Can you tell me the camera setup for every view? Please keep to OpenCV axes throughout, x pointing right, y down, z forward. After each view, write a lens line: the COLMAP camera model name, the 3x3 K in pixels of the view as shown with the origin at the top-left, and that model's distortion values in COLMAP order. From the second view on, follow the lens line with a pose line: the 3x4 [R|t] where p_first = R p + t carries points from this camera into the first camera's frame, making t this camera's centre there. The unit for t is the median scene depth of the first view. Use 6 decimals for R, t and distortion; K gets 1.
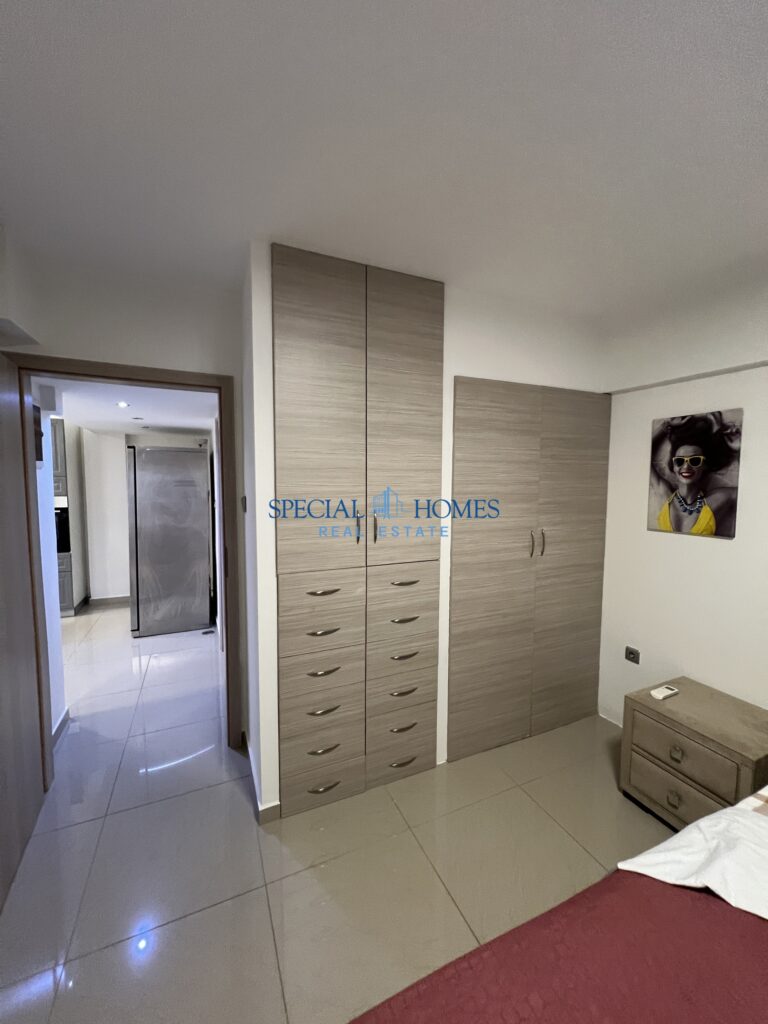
lens RADIAL K [[409.7, 0, 387.3], [0, 409.7, 509.4], [0, 0, 1]] dist [-0.001129, 0.000299]
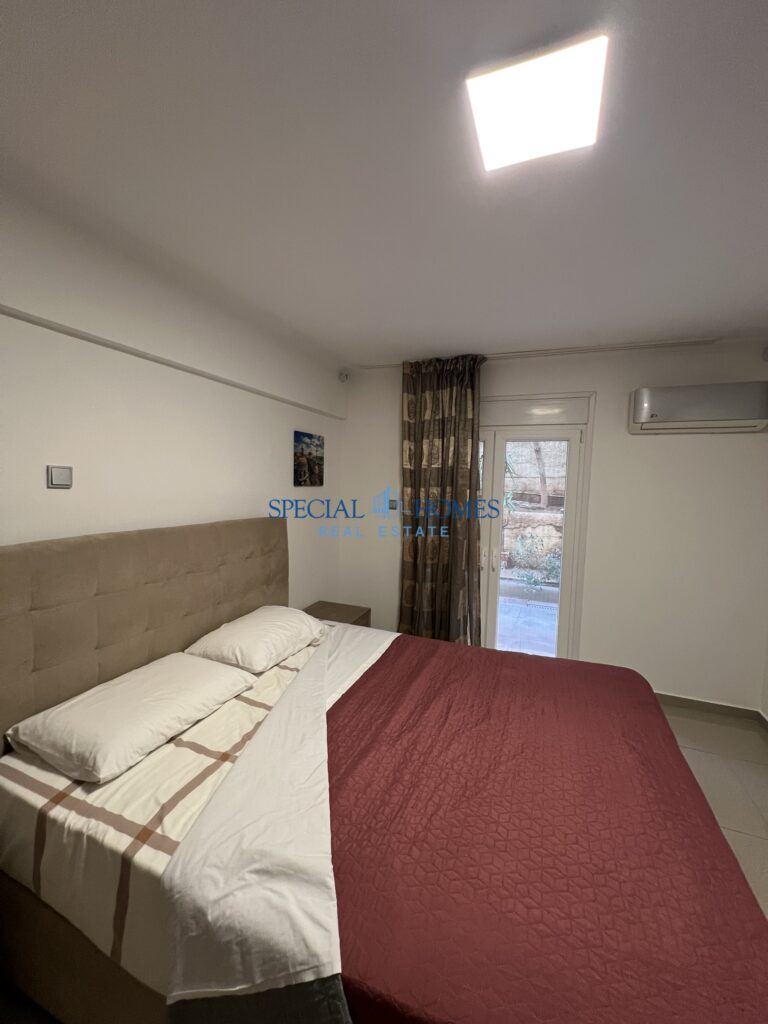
lens RADIAL K [[409.7, 0, 387.3], [0, 409.7, 509.4], [0, 0, 1]] dist [-0.001129, 0.000299]
pose [[-0.691808, -0.075450, 0.718128, 0.005592], [0.024804, 0.991456, 0.128063, -0.040136], [-0.721655, 0.106407, -0.684026, 0.634963]]
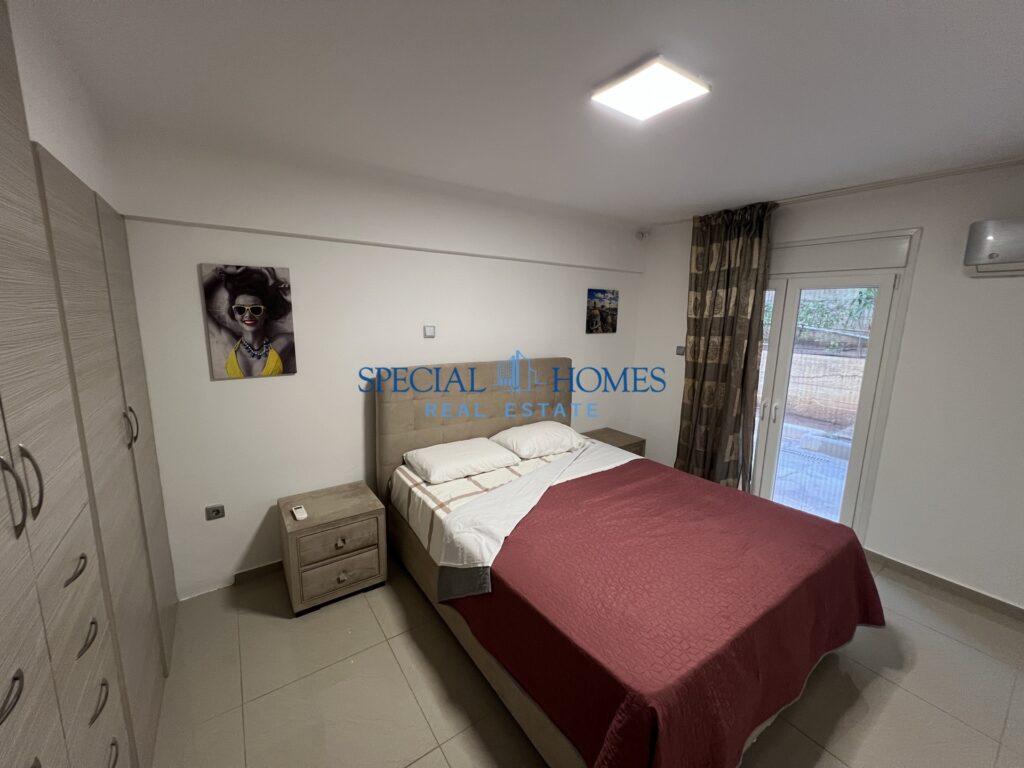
lens RADIAL K [[409.7, 0, 509.8], [0, 409.7, 381.8], [0, 0, 1]] dist [-0.001129, 0.000299]
pose [[-0.177156, -0.176397, 0.968246, -0.456256], [0.057708, 0.980252, 0.189143, -0.096733], [-0.982489, 0.089384, -0.163478, 0.523744]]
